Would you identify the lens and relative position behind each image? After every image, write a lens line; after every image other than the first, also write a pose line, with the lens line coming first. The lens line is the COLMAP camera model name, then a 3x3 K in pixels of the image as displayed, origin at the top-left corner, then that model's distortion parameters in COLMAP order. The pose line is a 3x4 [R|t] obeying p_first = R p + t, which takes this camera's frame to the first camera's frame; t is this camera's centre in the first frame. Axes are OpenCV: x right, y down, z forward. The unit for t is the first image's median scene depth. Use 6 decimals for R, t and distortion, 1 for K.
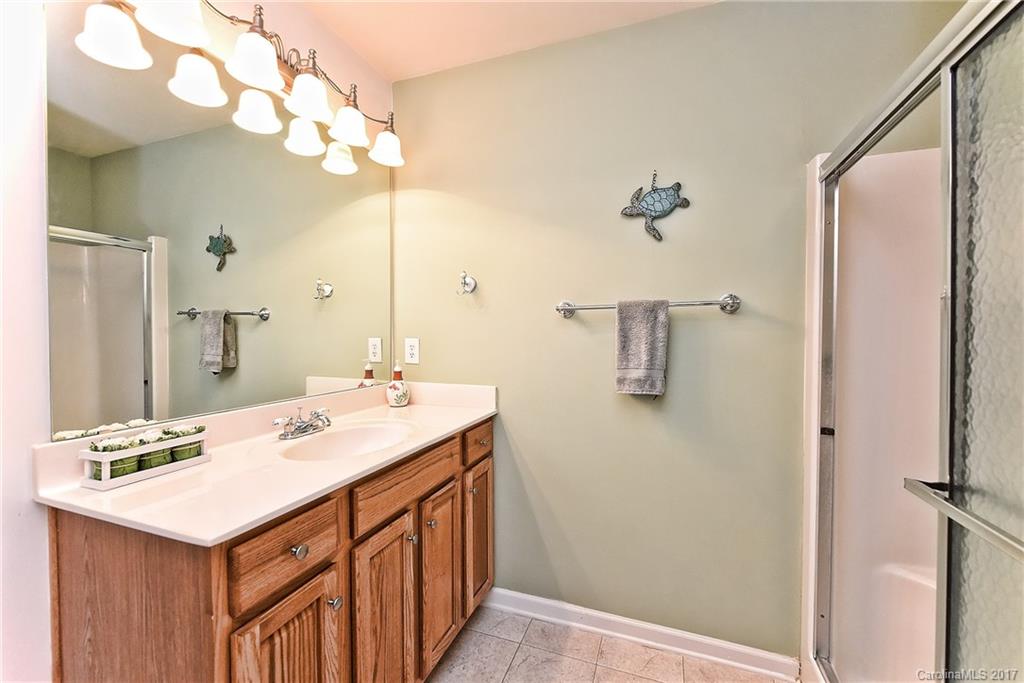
lens RADIAL K [[407.8, 0, 515.3], [0, 407.8, 338.5], [0, 0, 1]] dist [-0.003170, -0.000063]
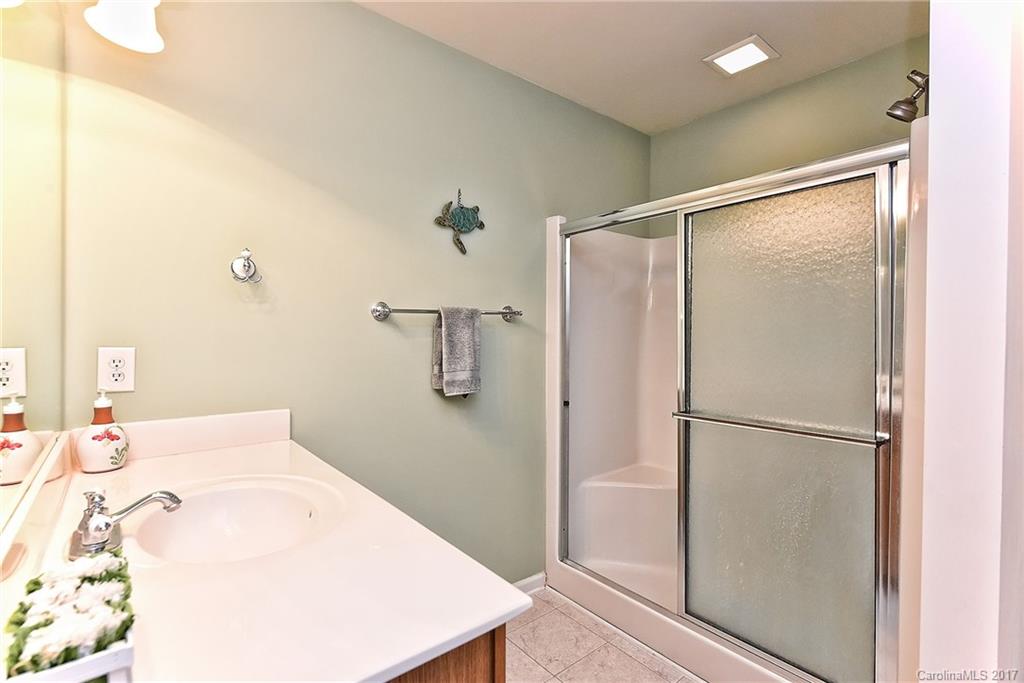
lens RADIAL K [[473.7, 0, 510.2], [0, 473.7, 339.6], [0, 0, 1]] dist [-0.005162, -0.000387]
pose [[0.507347, -0.006590, 0.861717, -0.685270], [0.010093, 0.999948, 0.001705, -0.008784], [-0.861683, 0.007832, 0.507386, 0.242448]]
